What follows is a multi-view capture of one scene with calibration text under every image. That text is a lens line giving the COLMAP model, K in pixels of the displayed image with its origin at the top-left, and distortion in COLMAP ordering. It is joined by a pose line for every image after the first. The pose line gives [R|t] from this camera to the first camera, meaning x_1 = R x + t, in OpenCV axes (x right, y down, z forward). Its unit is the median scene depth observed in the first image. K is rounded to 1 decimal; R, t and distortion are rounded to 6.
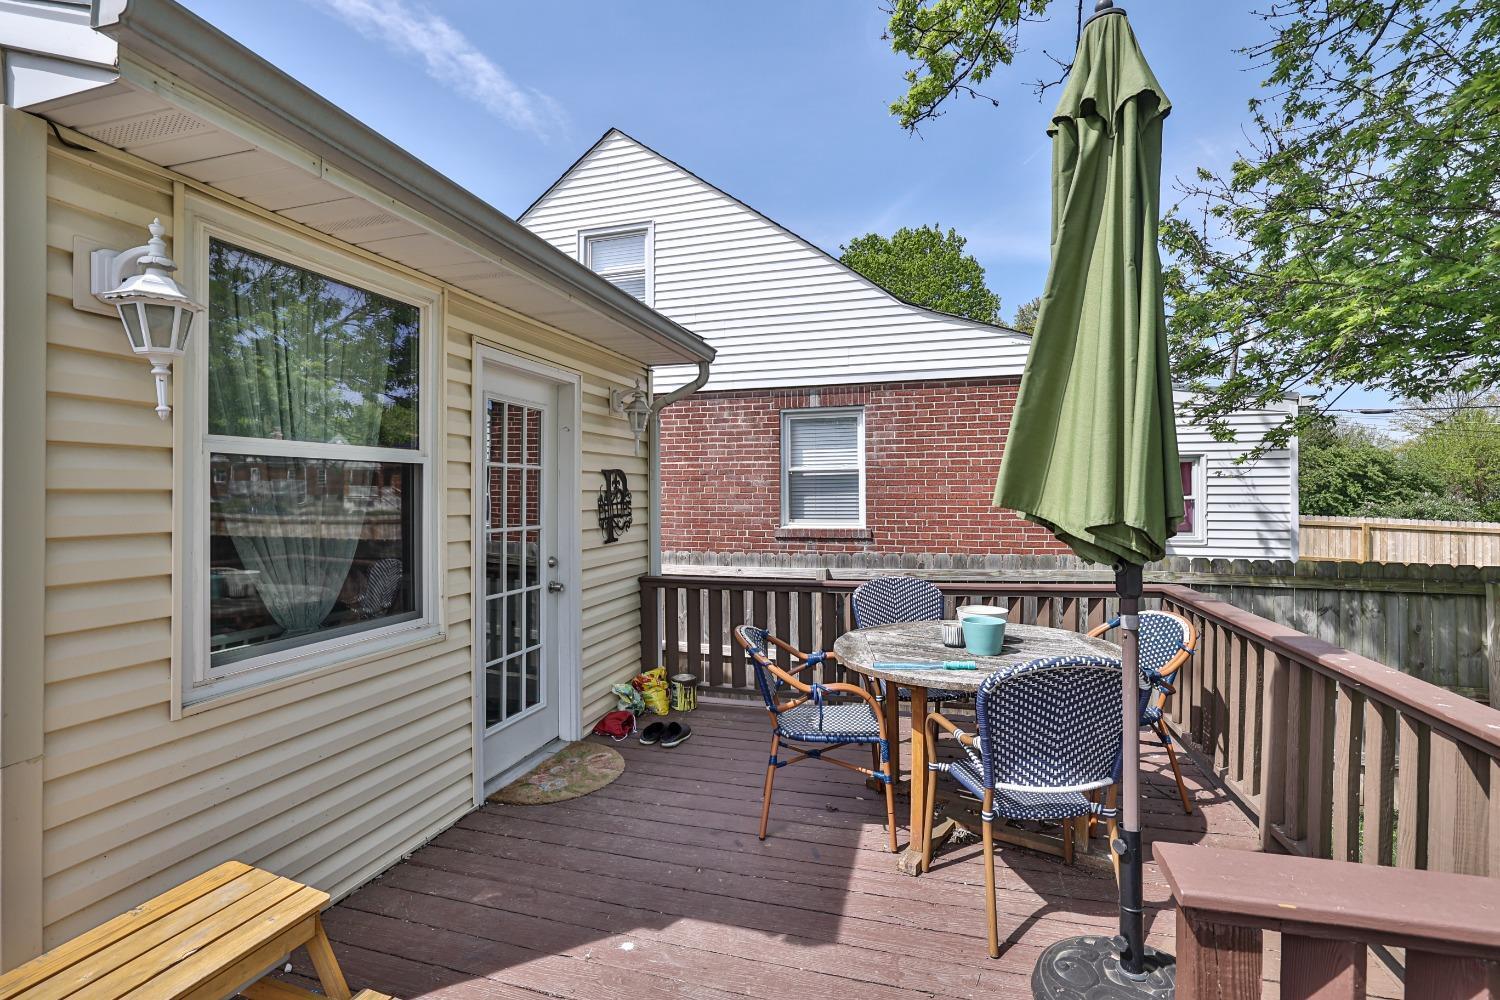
lens RADIAL K [[671.5, 0, 755.6], [0, 671.5, 501.3], [0, 0, 1]] dist [-0.041984, 0.003196]
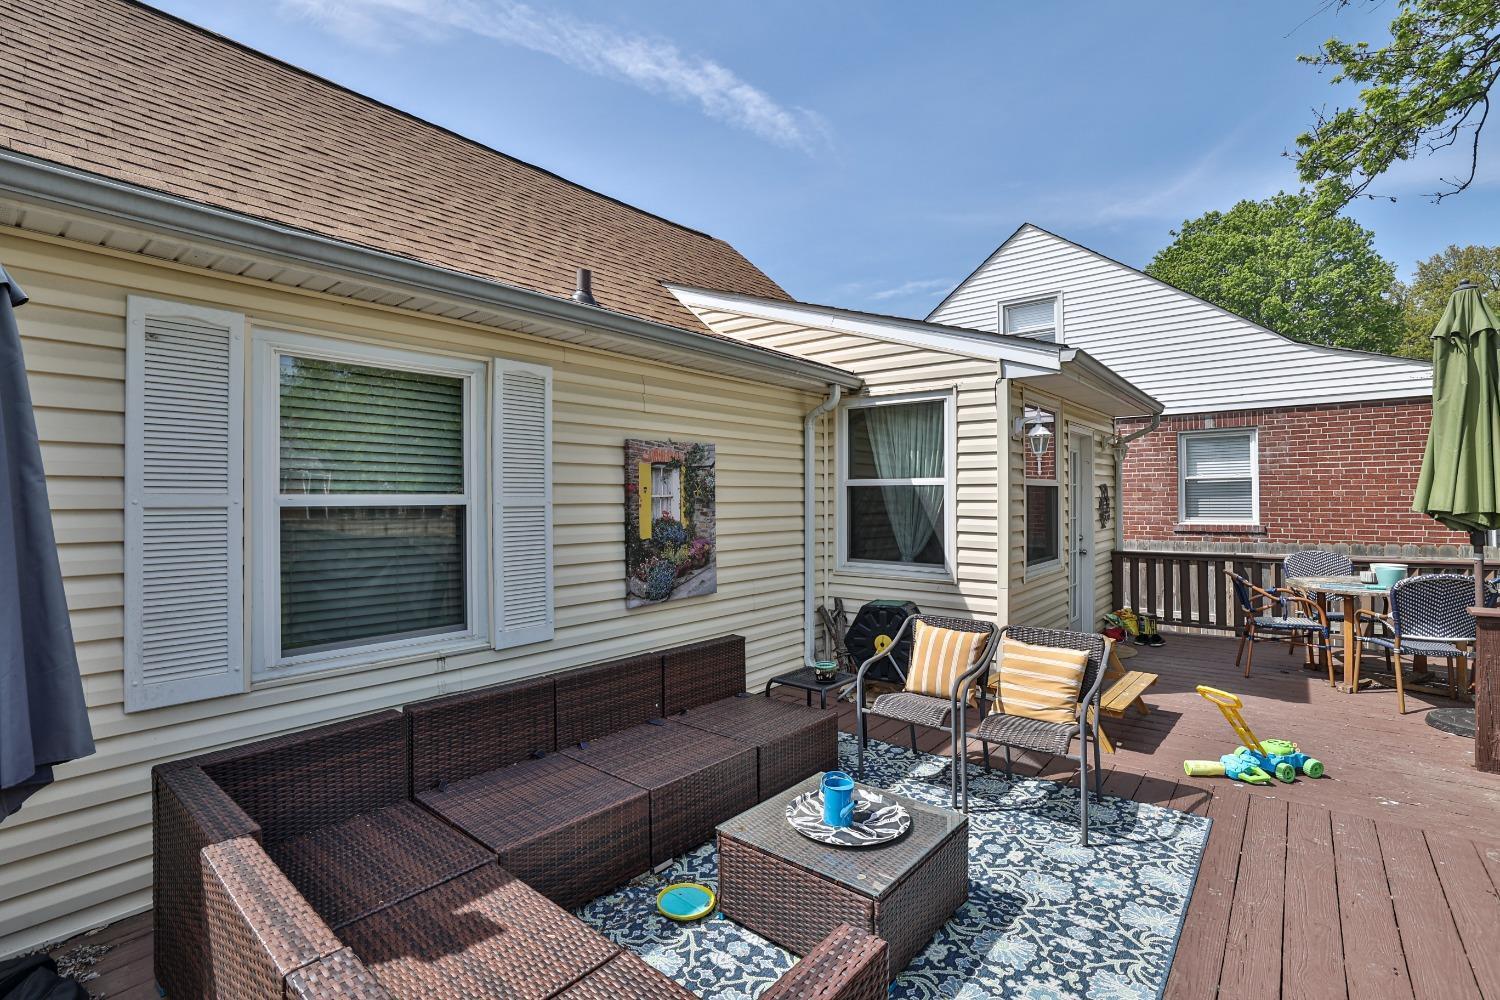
lens RADIAL K [[671.5, 0, 710.8], [0, 671.5, 499.0], [0, 0, 1]] dist [-0.041984, 0.003196]
pose [[0.900280, -0.000254, -0.435310, -0.223973], [-0.000366, 0.999999, -0.001339, -0.005645], [0.435310, 0.001364, 0.900280, -0.532277]]
